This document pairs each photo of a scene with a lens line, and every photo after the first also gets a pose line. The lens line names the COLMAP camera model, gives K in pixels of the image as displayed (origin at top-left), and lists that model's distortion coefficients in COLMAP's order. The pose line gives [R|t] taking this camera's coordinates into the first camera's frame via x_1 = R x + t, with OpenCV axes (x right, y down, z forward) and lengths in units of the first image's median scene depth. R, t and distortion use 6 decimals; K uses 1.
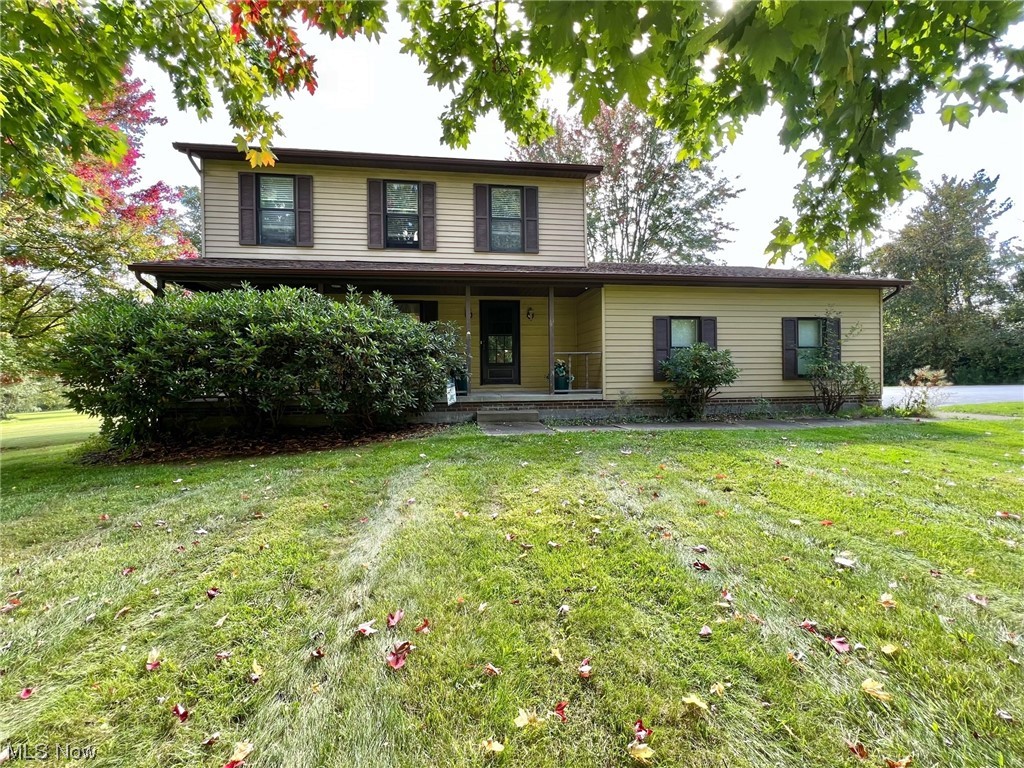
lens RADIAL K [[442.5, 0, 513.7], [0, 442.5, 378.3], [0, 0, 1]] dist [-0.004202, -0.000107]
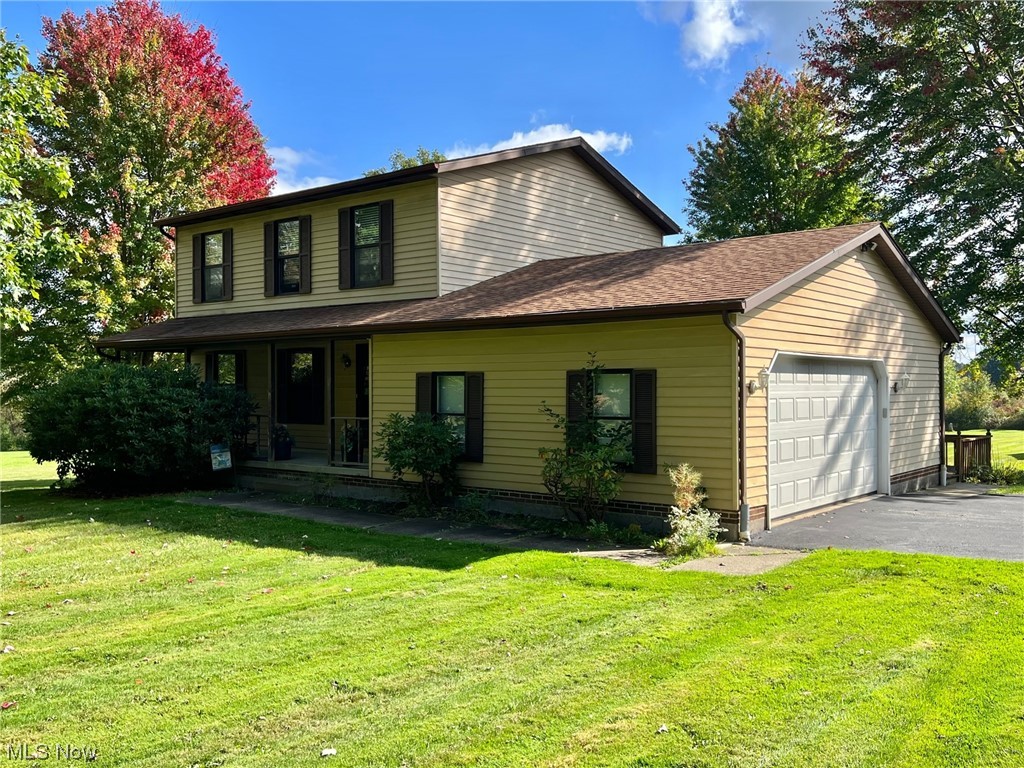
lens RADIAL K [[924.1, 0, 515.6], [0, 924.1, 382.7], [0, 0, 1]] dist [0.076747, -0.021810]
pose [[0.686586, 0.006738, -0.727017, 1.523865], [-0.009485, 0.999955, 0.000310, -0.119489], [0.726987, 0.006683, 0.686619, 0.029749]]
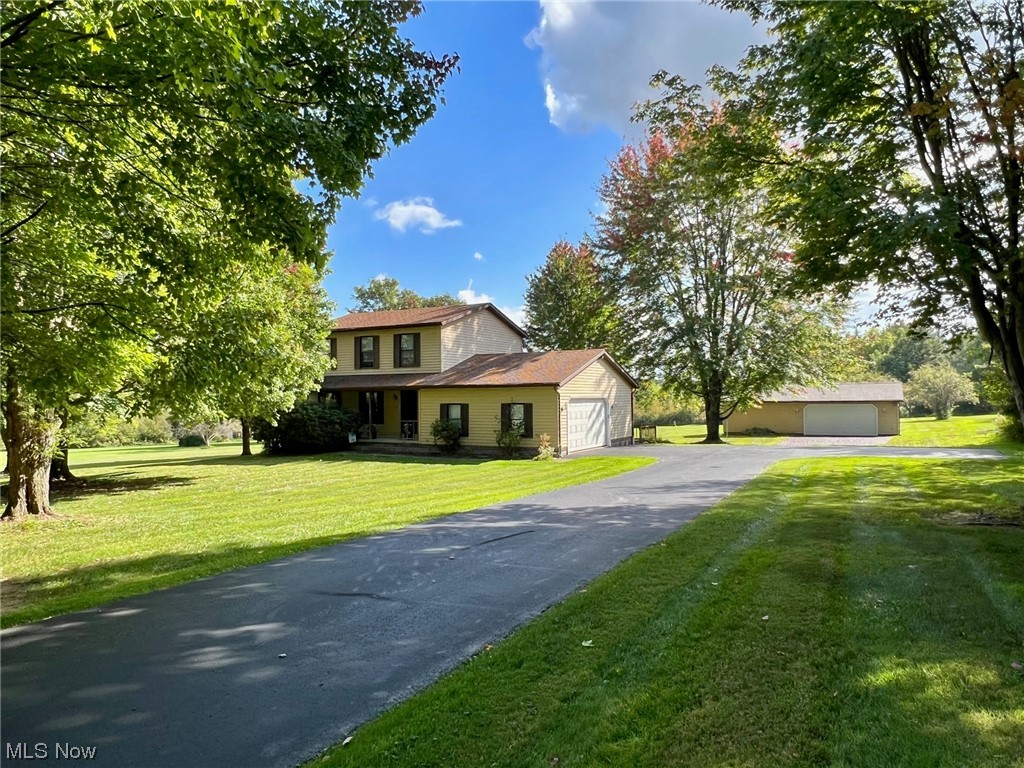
lens RADIAL K [[692.1, 0, 506.9], [0, 692.1, 394.2], [0, 0, 1]] dist [0.008345, -0.001291]
pose [[0.804845, 0.000581, -0.593485, 2.344015], [-0.002001, 0.999996, -0.001735, -0.170846], [0.593482, 0.002584, 0.804843, -1.316711]]
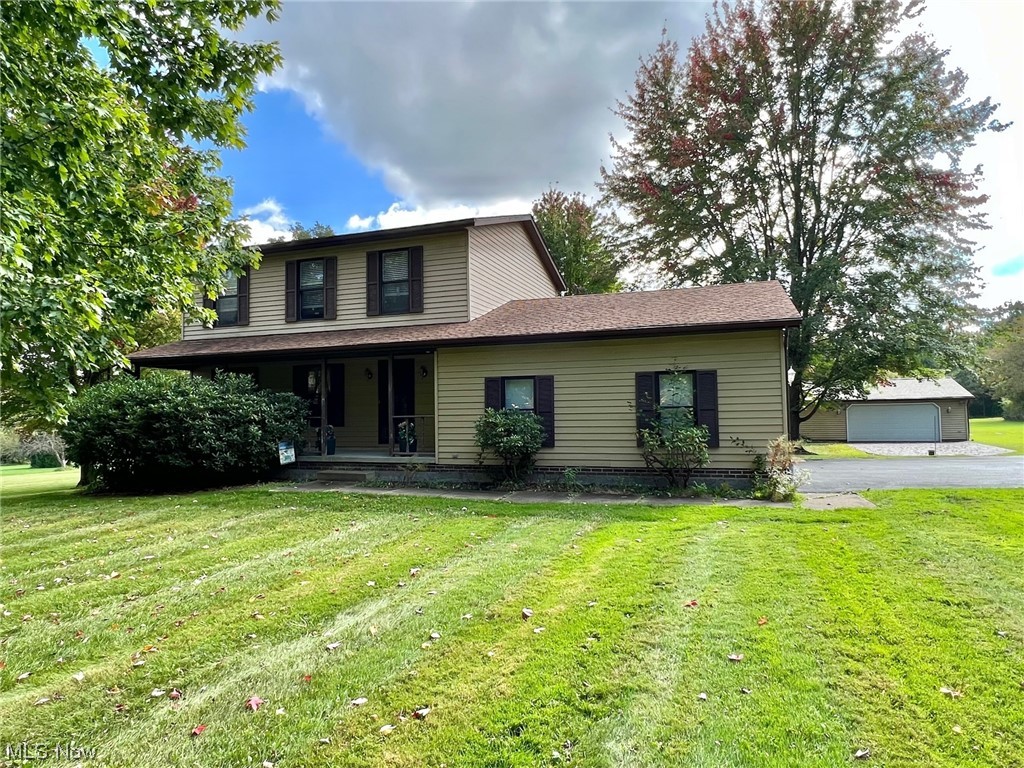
lens RADIAL K [[641.0, 0, 504.3], [0, 641.0, 372.8], [0, 0, 1]] dist [-0.009918, -0.000447]
pose [[0.888478, -0.028173, -0.458053, 0.947660], [0.001620, 0.998300, -0.058259, -0.067080], [0.458916, 0.051020, 0.887014, -0.204054]]
